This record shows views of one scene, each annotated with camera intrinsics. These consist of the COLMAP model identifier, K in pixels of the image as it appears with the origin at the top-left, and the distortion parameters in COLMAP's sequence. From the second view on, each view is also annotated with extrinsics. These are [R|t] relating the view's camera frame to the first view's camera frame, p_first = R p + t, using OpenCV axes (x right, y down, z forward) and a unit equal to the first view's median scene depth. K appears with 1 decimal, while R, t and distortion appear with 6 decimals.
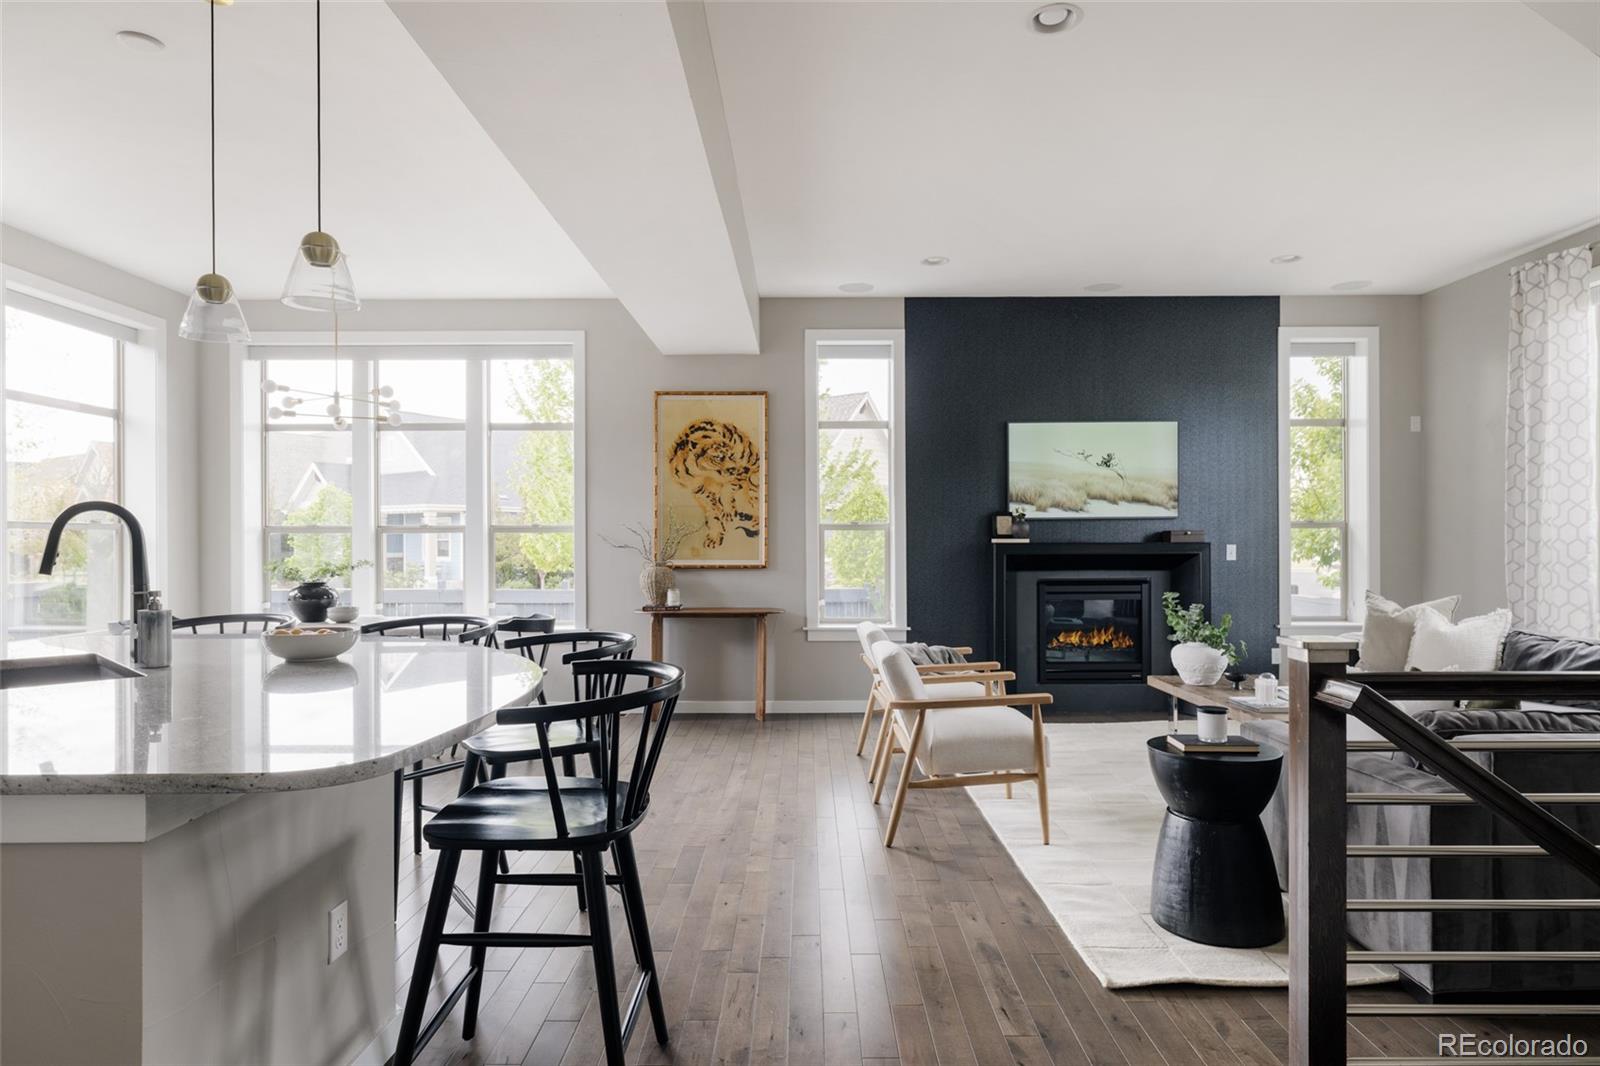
lens RADIAL K [[917.0, 0, 800.0], [0, 917.0, 533.0], [0, 0, 1]] dist [0.002568, 0.000788]
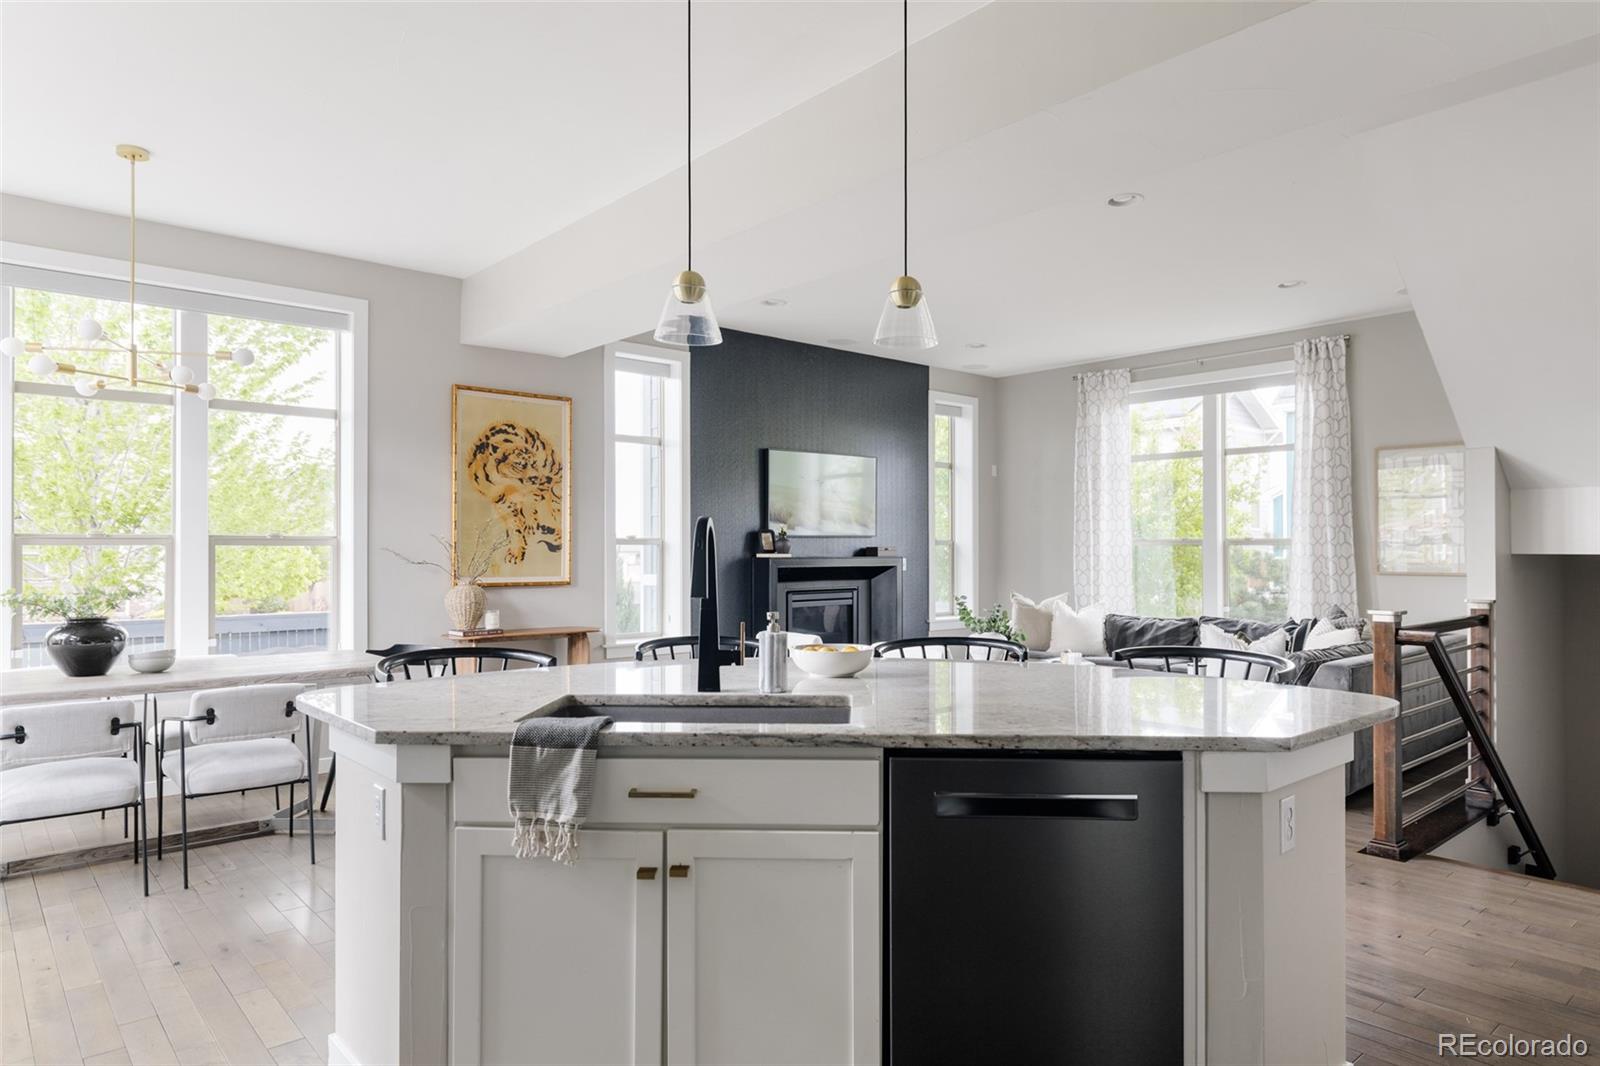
lens RADIAL K [[977.6, 0, 800.5], [0, 977.6, 540.5], [0, 0, 1]] dist [0.000122, 0.000384]
pose [[0.749760, 0.009198, 0.661646, -0.527857], [-0.006279, 0.999957, -0.006786, -0.001841], [-0.661681, 0.000934, 0.749785, 0.086686]]
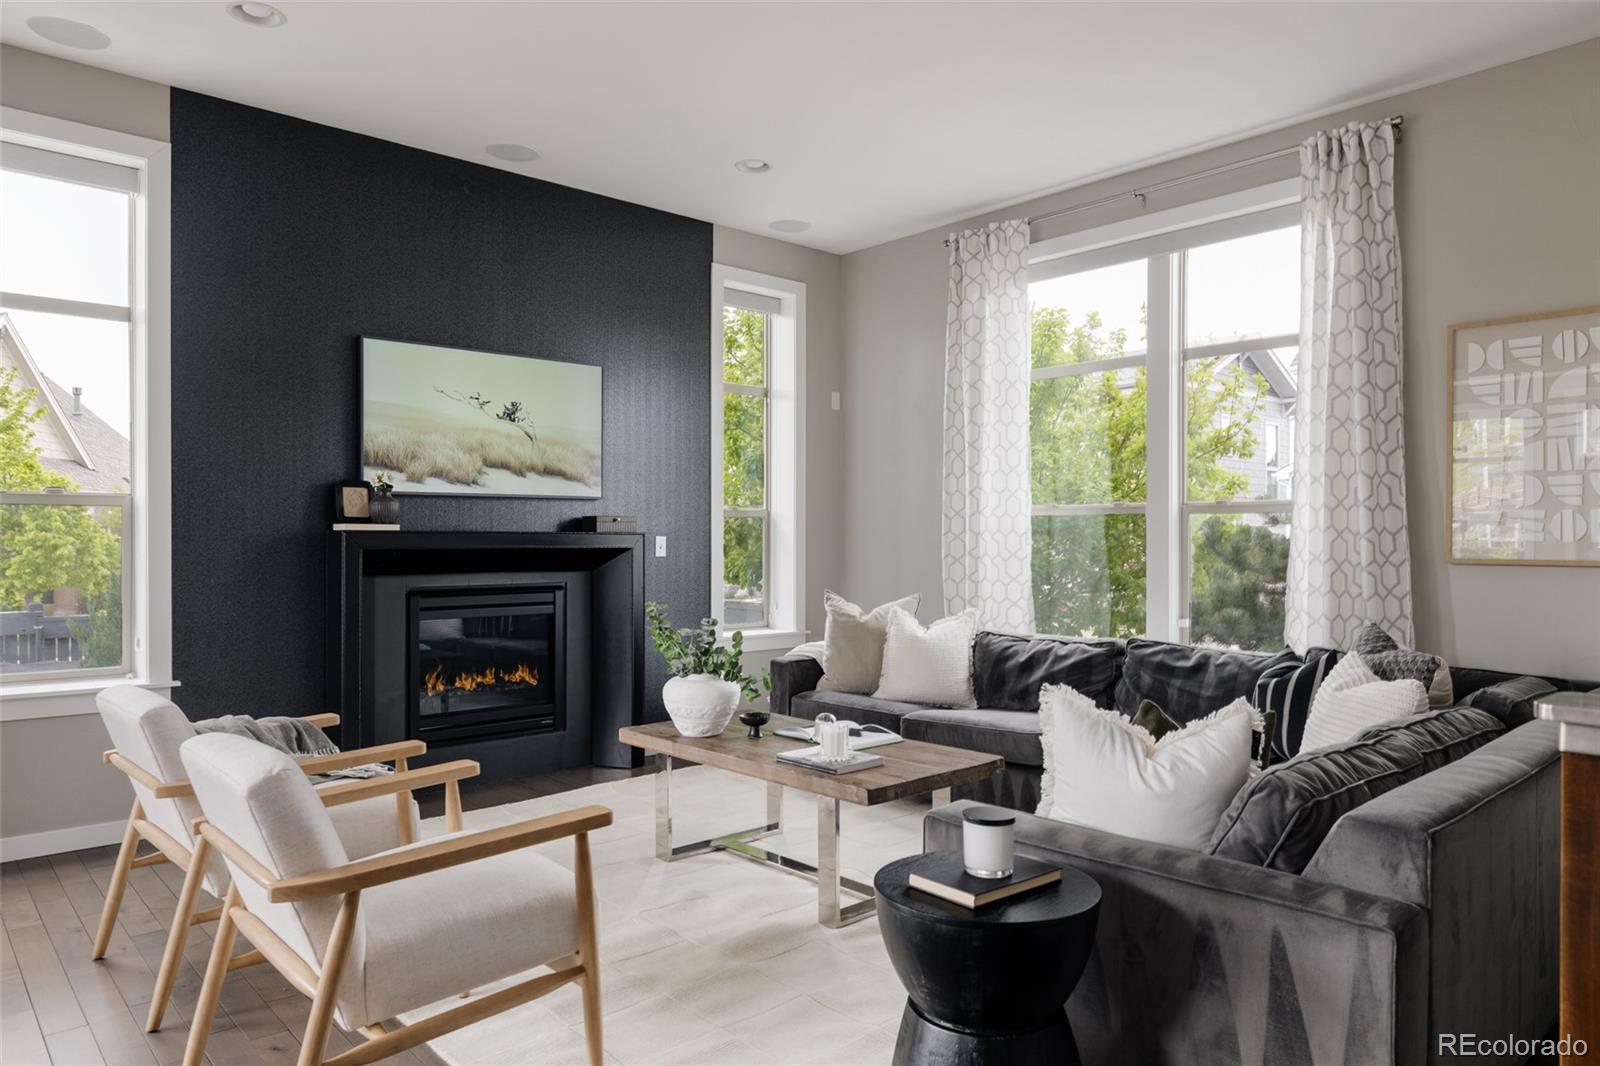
lens RADIAL K [[1045.2, 0, 803.7], [0, 1045.2, 538.2], [0, 0, 1]] dist [0.006502, -0.003973]
pose [[0.742591, 0.005613, 0.669722, -0.024595], [-0.009079, 0.999957, 0.001687, 0.011753], [-0.669684, -0.007333, 0.742610, 0.274747]]
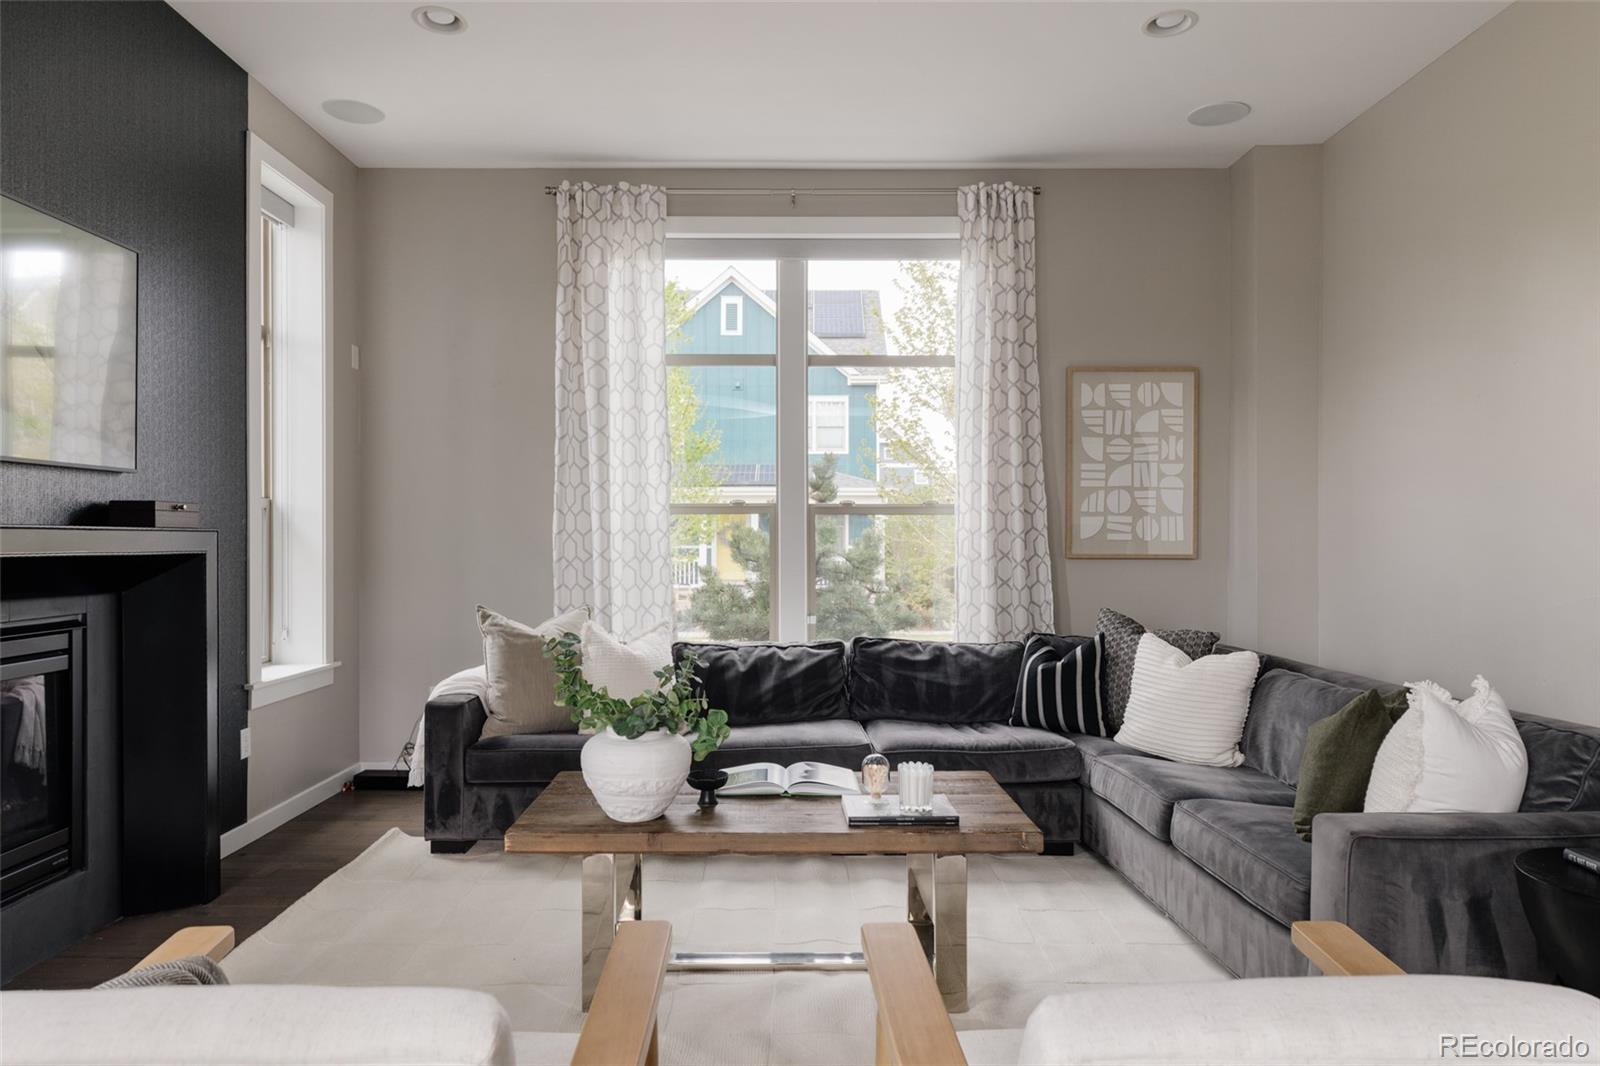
lens RADIAL K [[1019.0, 0, 781.2], [0, 1019.0, 540.5], [0, 0, 1]] dist [0.005078, 0.001034]
pose [[-0.000272, 0.002604, 0.999997, -0.077589], [-0.007841, 0.999966, -0.002606, 0.015008], [-0.999969, -0.007841, -0.000252, 0.690844]]
